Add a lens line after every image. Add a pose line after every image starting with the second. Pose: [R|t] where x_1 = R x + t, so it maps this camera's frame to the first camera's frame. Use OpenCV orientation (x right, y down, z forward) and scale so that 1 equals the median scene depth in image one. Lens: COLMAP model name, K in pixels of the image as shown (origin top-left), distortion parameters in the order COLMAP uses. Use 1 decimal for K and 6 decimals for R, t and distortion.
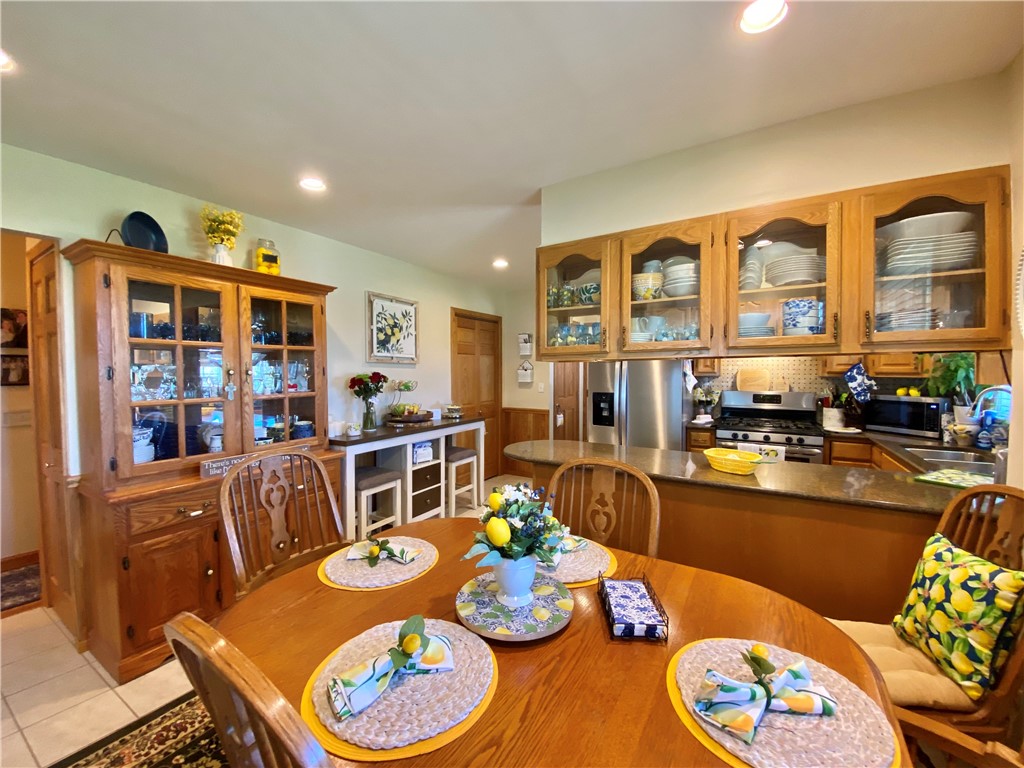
lens RADIAL K [[410.6, 0, 508.5], [0, 410.6, 388.3], [0, 0, 1]] dist [-0.001439, -0.000665]
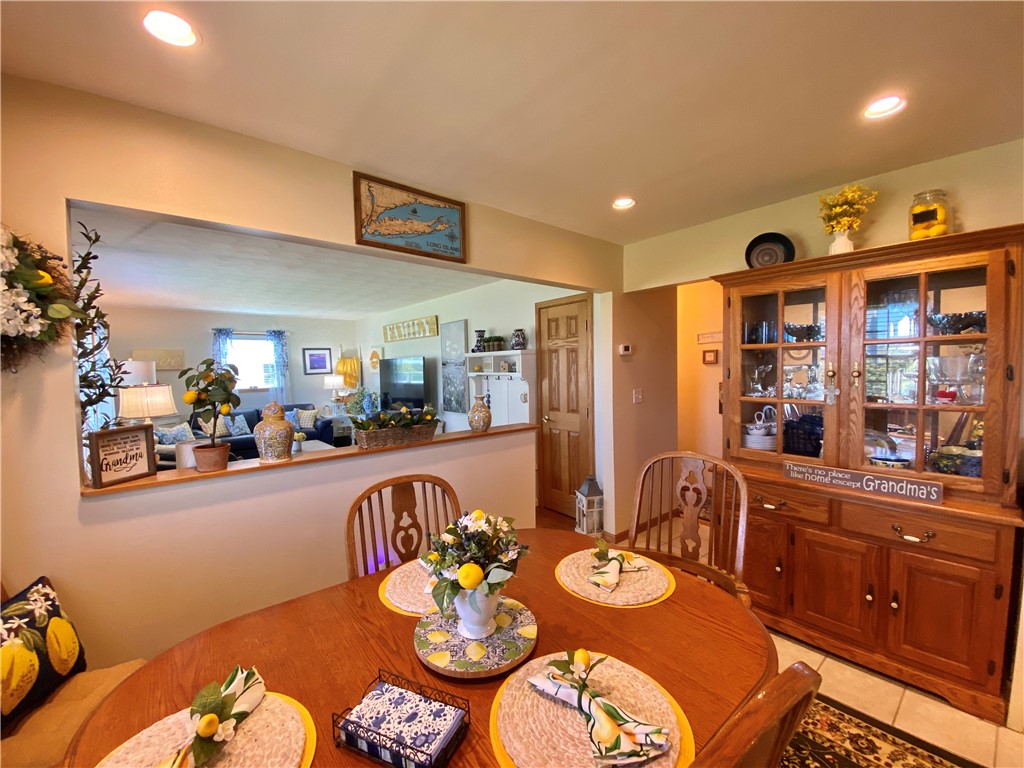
lens RADIAL K [[410.6, 0, 508.5], [0, 410.6, 384.0], [0, 0, 1]] dist [-0.001439, -0.000665]
pose [[-0.324313, 0.050463, -0.944603, 0.440806], [-0.024853, 0.997777, 0.061837, -0.059871], [0.945623, 0.043531, -0.322338, 0.687132]]
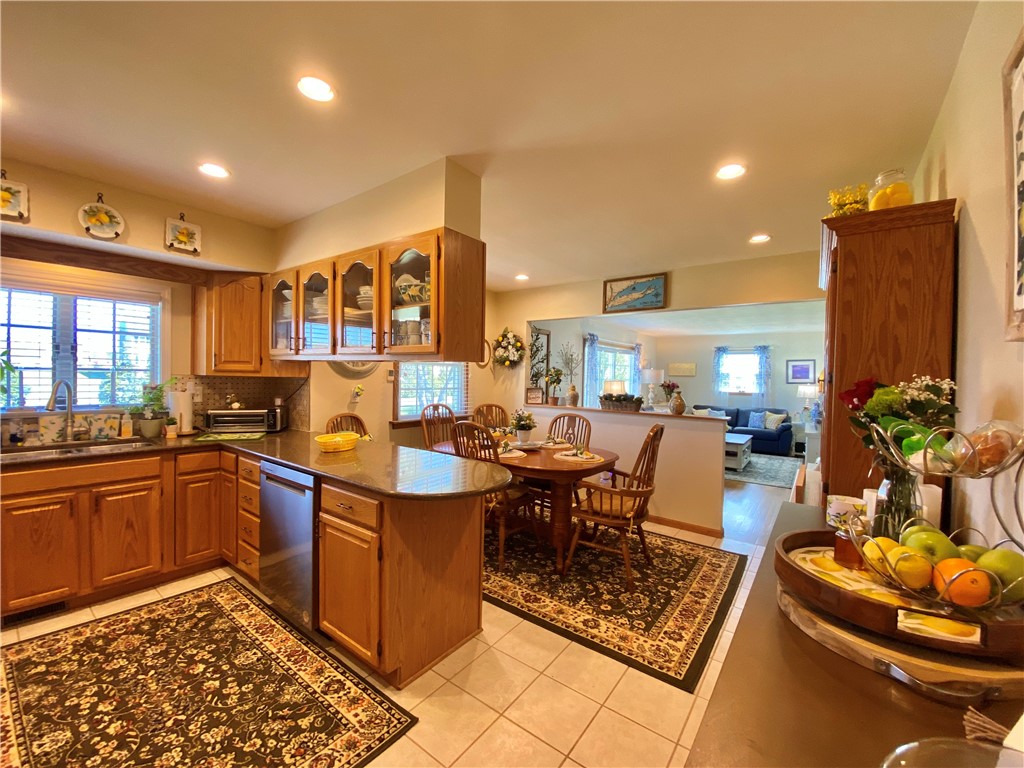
lens RADIAL K [[410.6, 0, 511.8], [0, 410.6, 382.2], [0, 0, 1]] dist [-0.001439, -0.000665]
pose [[-0.994526, -0.017740, 0.102972, -0.469927], [-0.012014, 0.998360, 0.055969, -0.095583], [-0.103796, 0.054426, -0.993108, 3.063626]]
